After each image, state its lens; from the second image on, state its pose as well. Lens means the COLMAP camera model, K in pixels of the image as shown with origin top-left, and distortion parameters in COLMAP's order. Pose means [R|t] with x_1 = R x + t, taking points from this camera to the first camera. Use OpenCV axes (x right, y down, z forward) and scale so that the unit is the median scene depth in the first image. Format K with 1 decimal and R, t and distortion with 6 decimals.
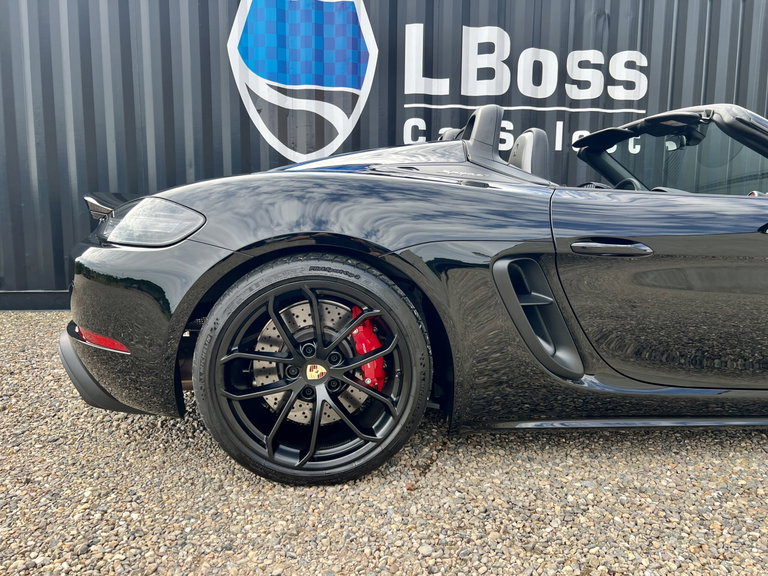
lens RADIAL K [[589.2, 0, 380.7], [0, 589.2, 288.7], [0, 0, 1]] dist [0.043848, -0.060022]
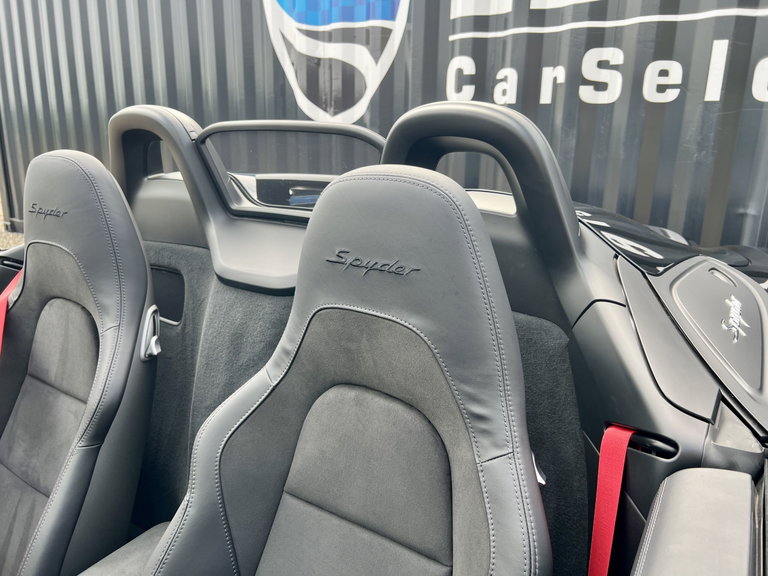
lens RADIAL K [[589.2, 0, 380.3], [0, 589.2, 287.3], [0, 0, 1]] dist [0.043848, -0.060022]
pose [[0.745647, 0.172921, -0.643512, 0.453402], [-0.100080, 0.983849, 0.148409, -0.129211], [0.658782, -0.046258, 0.750910, 0.449263]]
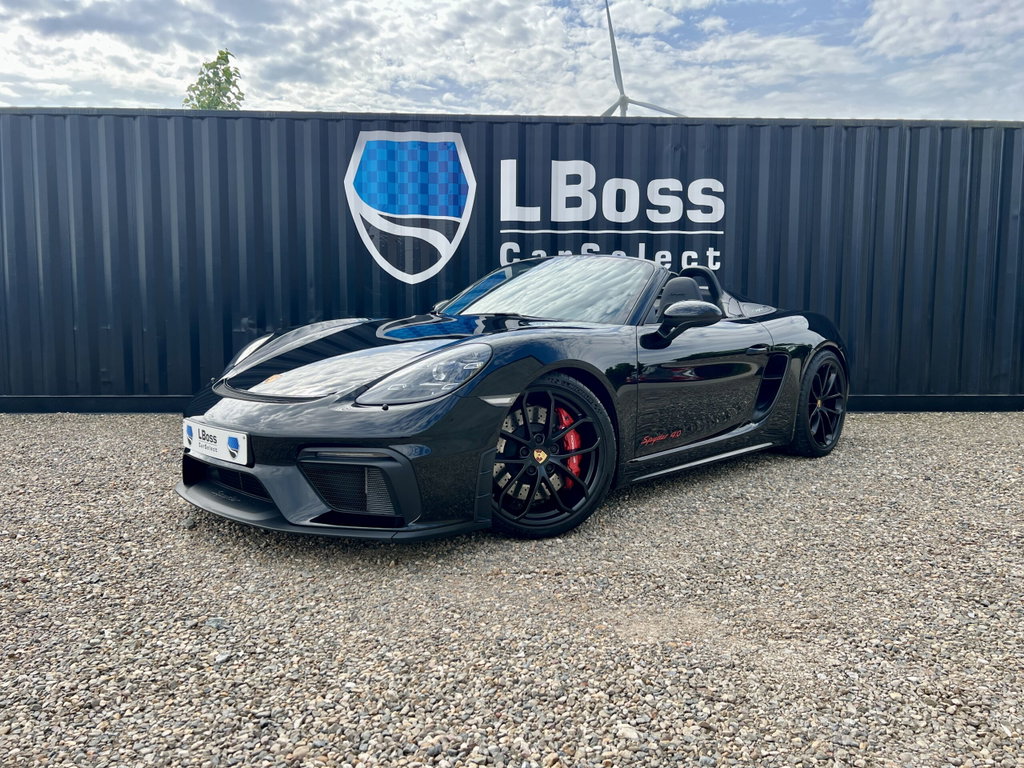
lens RADIAL K [[785.6, 0, 511.0], [0, 785.6, 389.5], [0, 0, 1]] dist [0.043848, -0.060022]
pose [[0.998694, -0.000100, -0.051083, 0.136519], [-0.001759, 0.999338, -0.036329, 0.044213], [0.051053, 0.036372, 0.998033, -0.474515]]
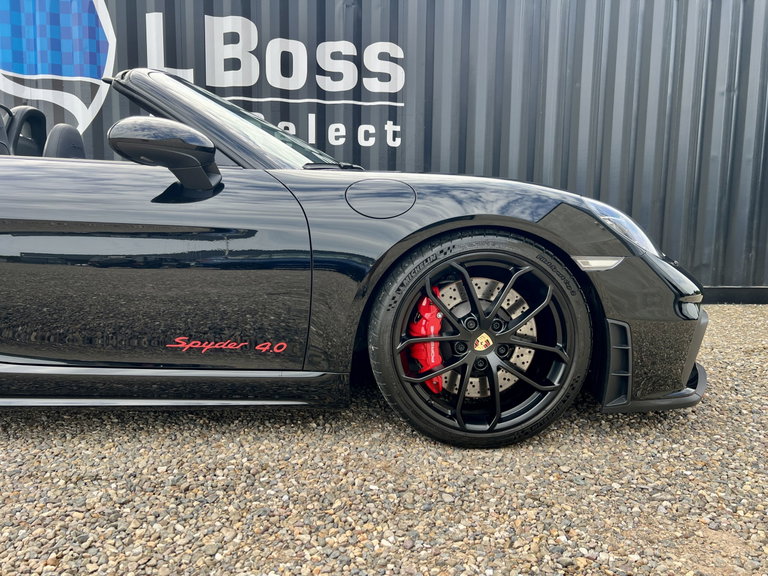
lens RADIAL K [[589.2, 0, 386.2], [0, 589.2, 293.0], [0, 0, 1]] dist [0.043848, -0.060022]
pose [[0.999907, 0.005720, -0.012389, 0.449643], [-0.005862, 0.999918, -0.011394, 0.025092], [0.012323, 0.011465, 0.999858, 0.027451]]
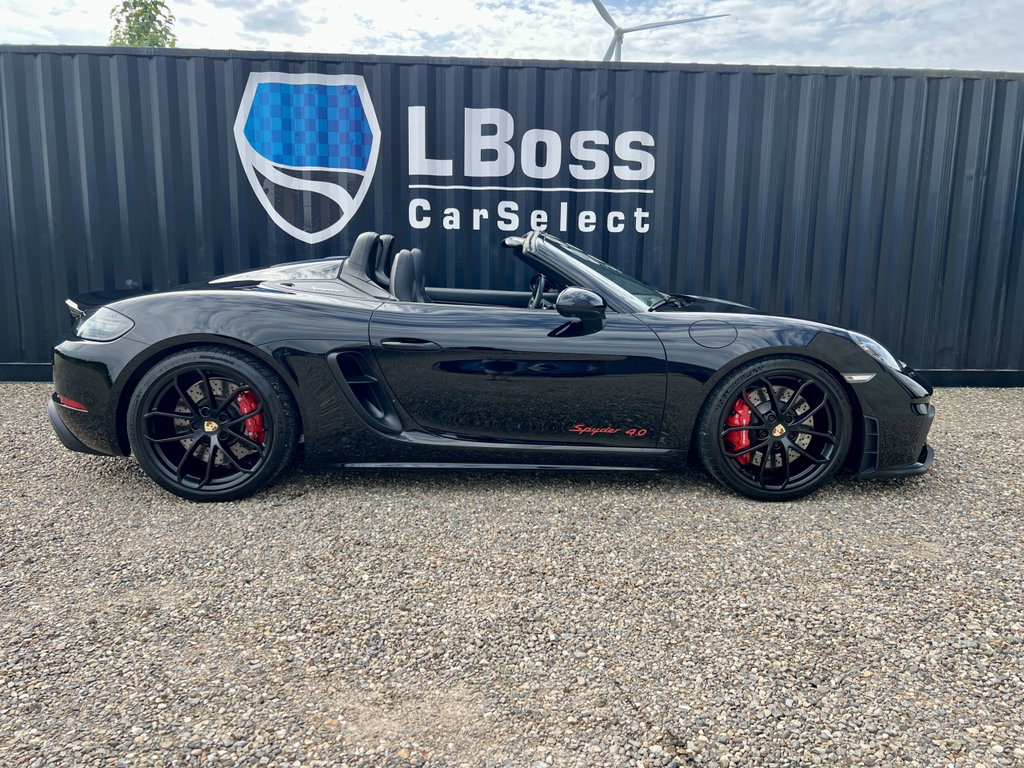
lens RADIAL K [[785.6, 0, 513.5], [0, 785.6, 390.8], [0, 0, 1]] dist [0.043848, -0.060022]
pose [[0.999220, 0.012776, -0.037379, 0.276722], [-0.011274, 0.999132, 0.040109, -0.014024], [0.037859, -0.039656, 0.998496, -0.364630]]
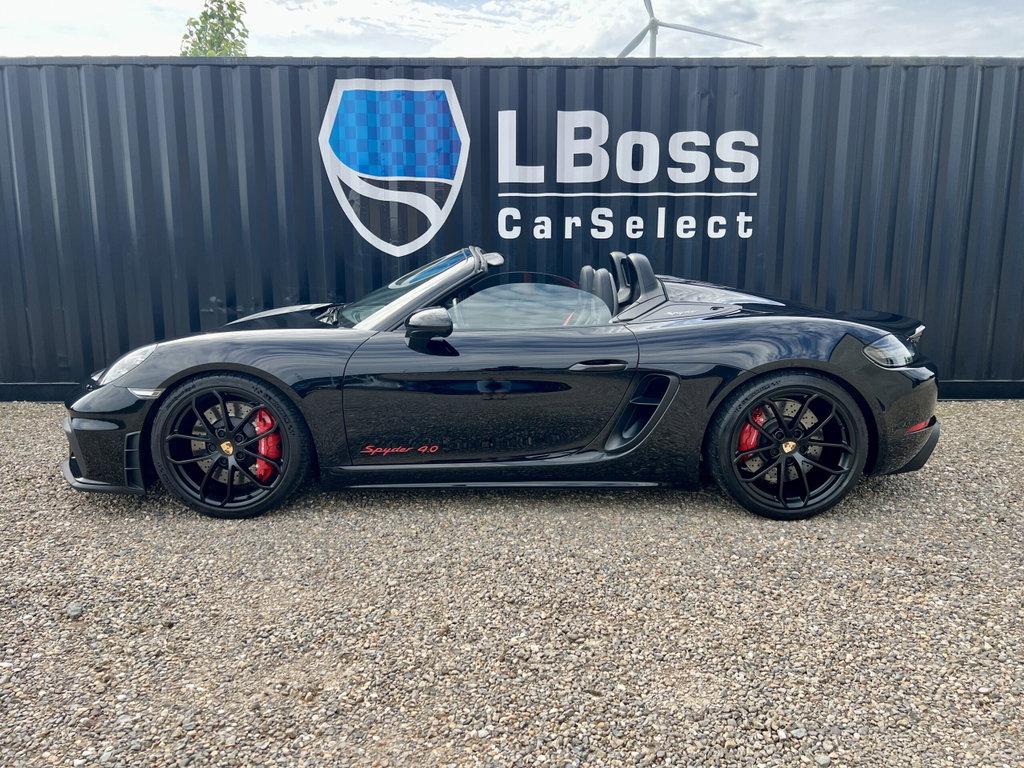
lens RADIAL K [[785.6, 0, 508.9], [0, 785.6, 391.0], [0, 0, 1]] dist [0.043848, -0.060022]
pose [[0.996294, 0.005186, -0.085858, 0.171279], [-0.001145, 0.998892, 0.047049, -0.047549], [0.086006, -0.046776, 0.995196, -0.306214]]
